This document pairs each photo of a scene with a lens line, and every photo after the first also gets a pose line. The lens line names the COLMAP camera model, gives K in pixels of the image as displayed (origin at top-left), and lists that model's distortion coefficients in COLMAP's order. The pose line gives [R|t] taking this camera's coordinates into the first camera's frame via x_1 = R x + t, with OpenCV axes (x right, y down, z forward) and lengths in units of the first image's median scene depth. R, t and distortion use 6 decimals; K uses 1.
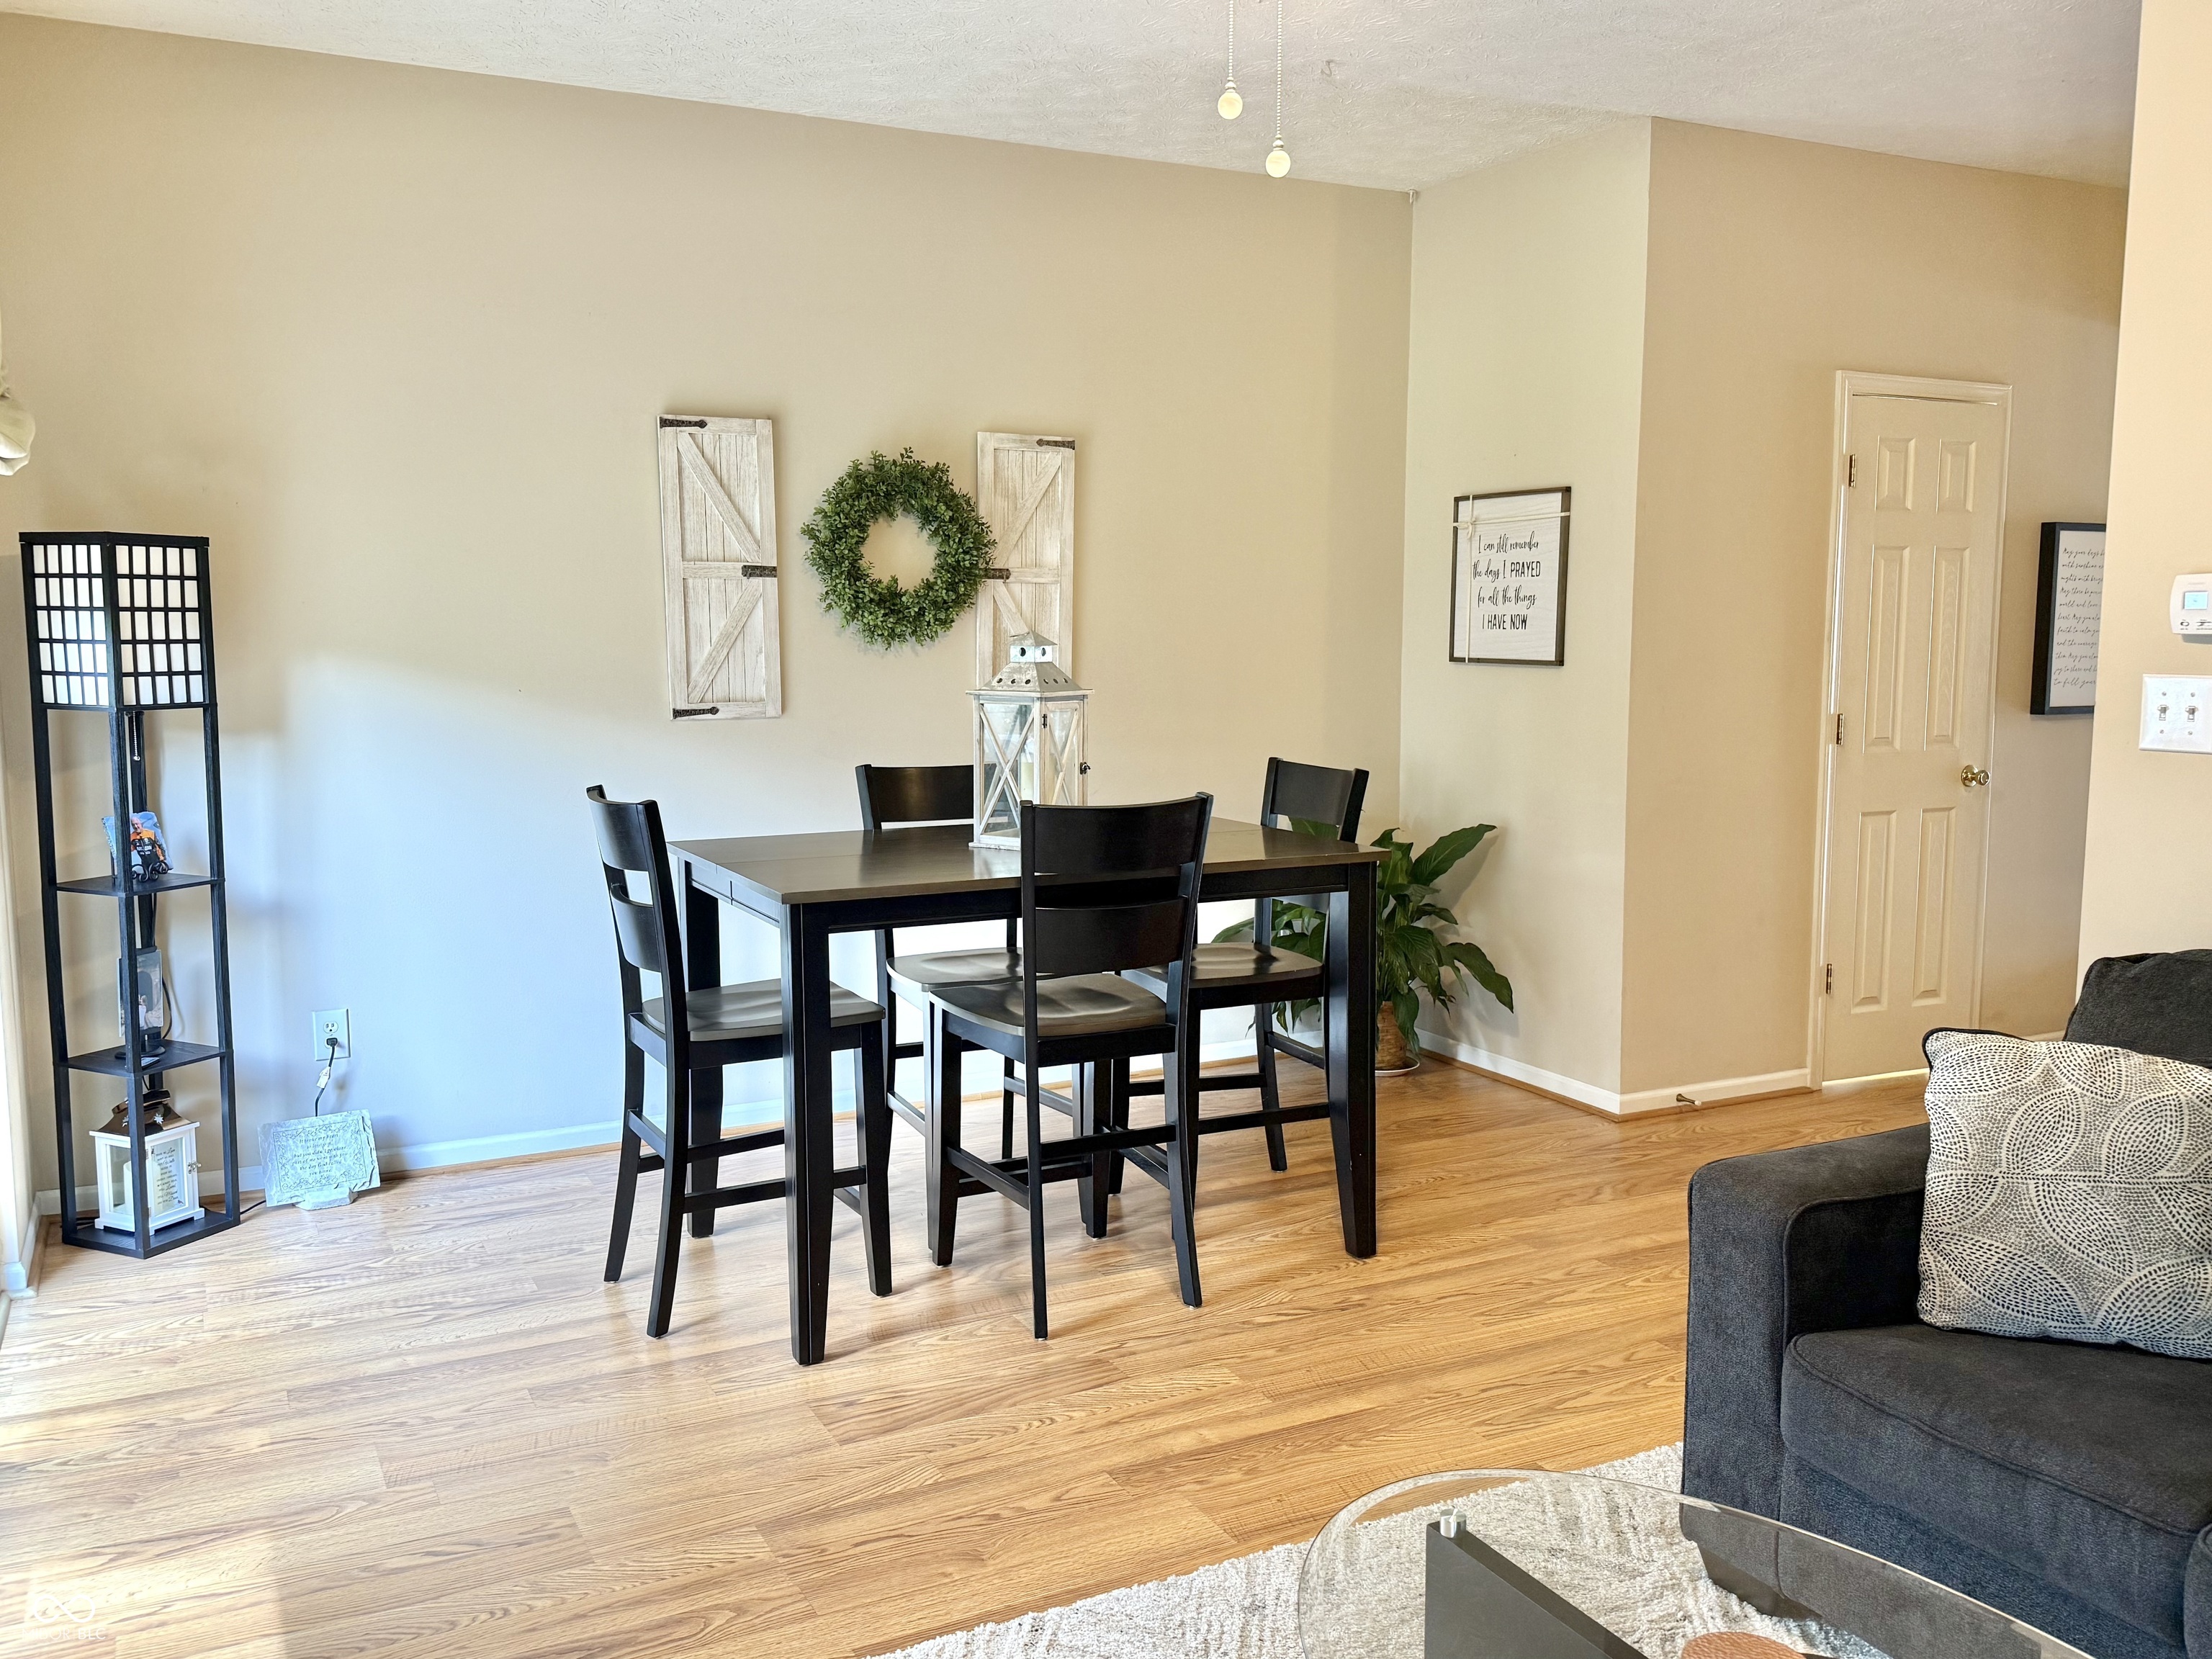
lens RADIAL K [[1819.6, 0, 1112.7], [0, 1819.6, 846.4], [0, 0, 1]] dist [0.131487, -0.354838]
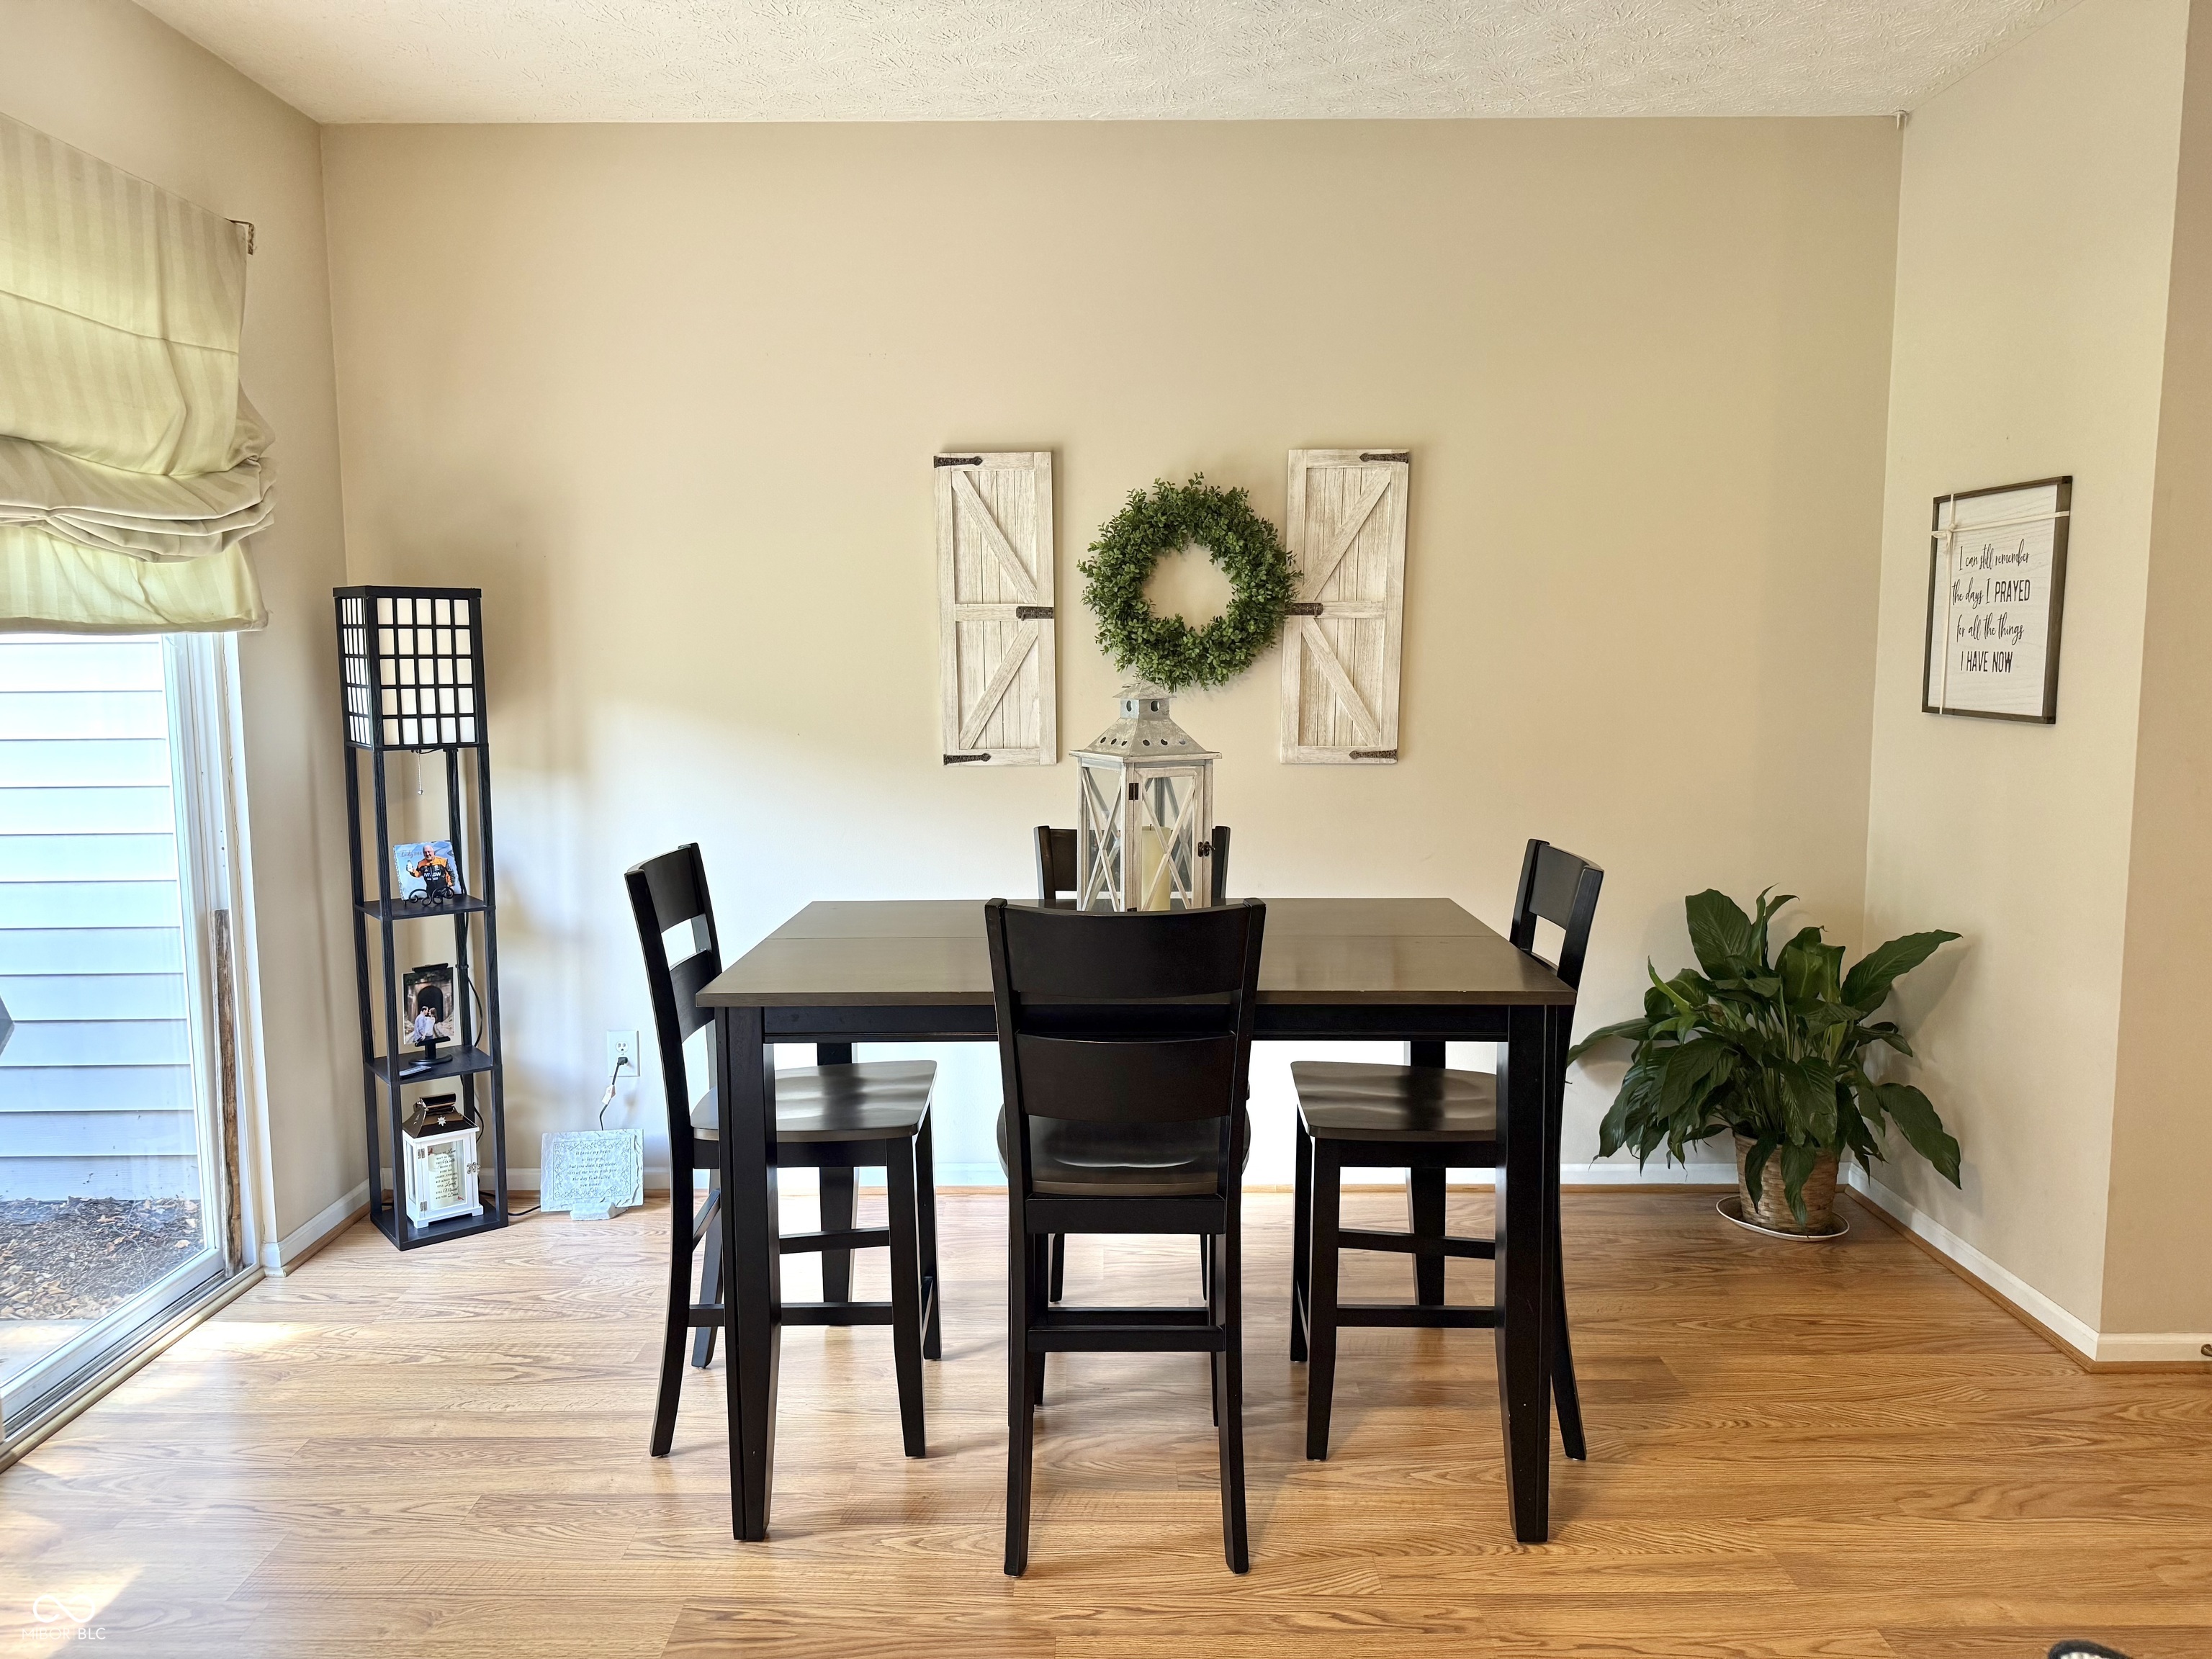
lens RADIAL K [[1548.6, 0, 1106.0], [0, 1548.6, 829.5], [0, 0, 1]] dist [0.059799, -0.091795]
pose [[0.885164, 0.049680, -0.462620, 0.218605], [-0.052087, 0.998614, 0.007579, -0.045625], [0.462355, 0.017388, 0.886524, 0.305927]]
